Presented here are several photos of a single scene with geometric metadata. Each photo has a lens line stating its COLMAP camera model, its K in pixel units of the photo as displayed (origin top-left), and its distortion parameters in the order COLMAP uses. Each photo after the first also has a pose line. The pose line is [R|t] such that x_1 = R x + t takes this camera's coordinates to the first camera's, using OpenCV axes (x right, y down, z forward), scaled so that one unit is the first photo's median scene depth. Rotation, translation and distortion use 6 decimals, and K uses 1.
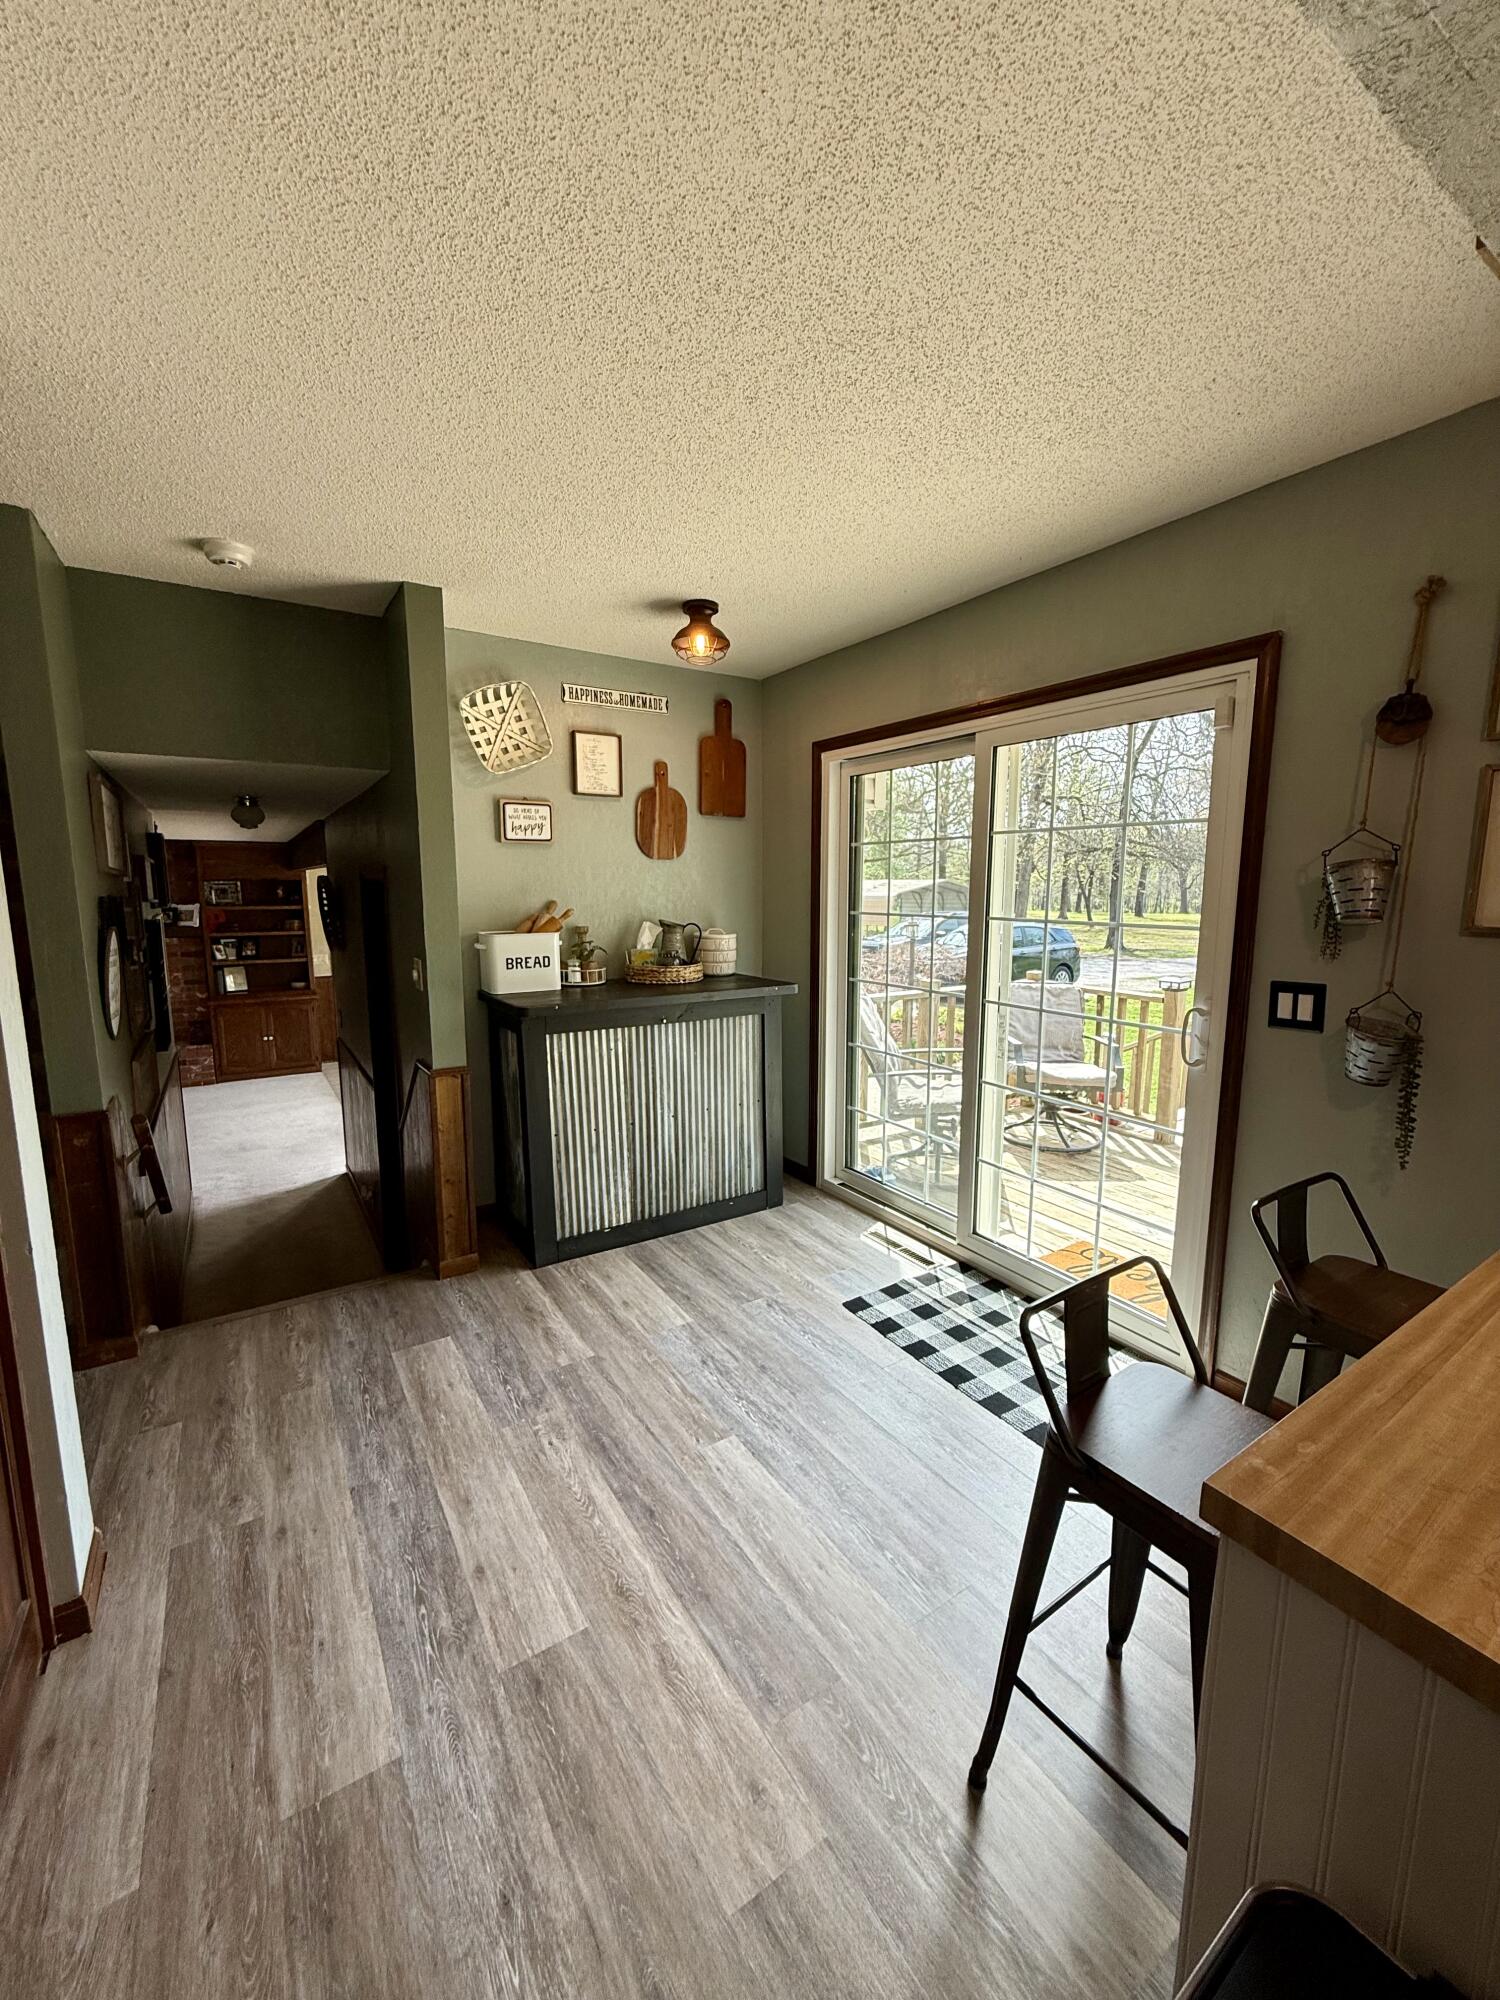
lens RADIAL K [[797.7, 0, 751.4], [0, 797.7, 996.3], [0, 0, 1]] dist [0.006818, 0.000009]
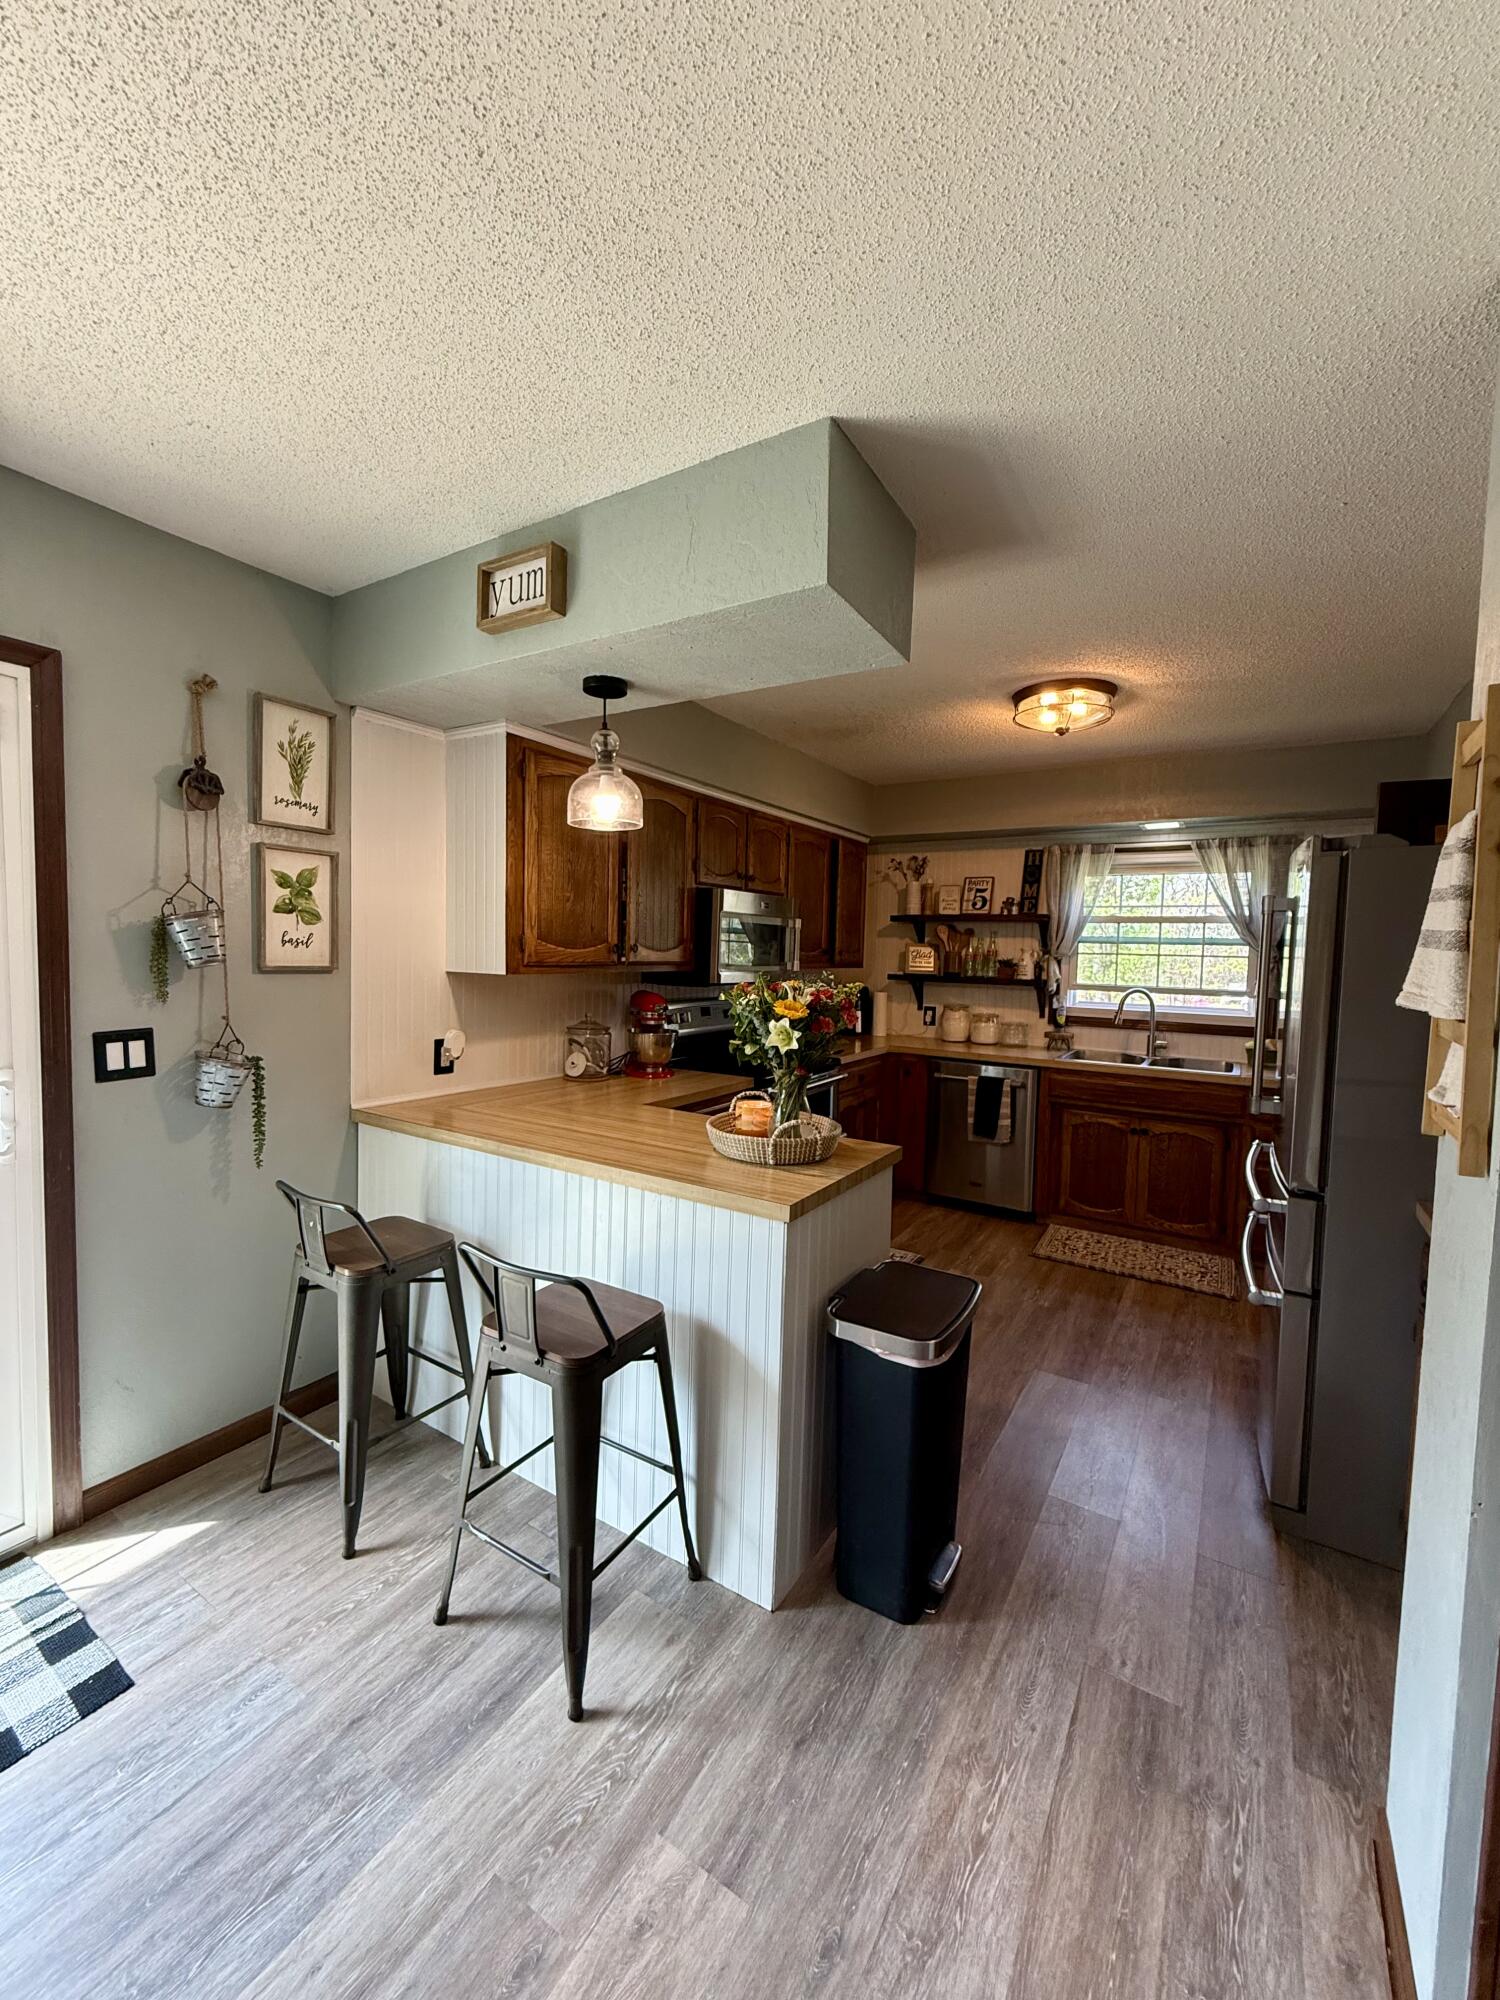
lens RADIAL K [[797.7, 0, 751.4], [0, 797.7, 996.3], [0, 0, 1]] dist [0.006818, 0.000009]
pose [[-0.419067, -0.063678, 0.905720, -0.317320], [0.100657, 0.988130, 0.116045, -0.058157], [-0.902359, 0.139798, -0.407683, 0.437754]]
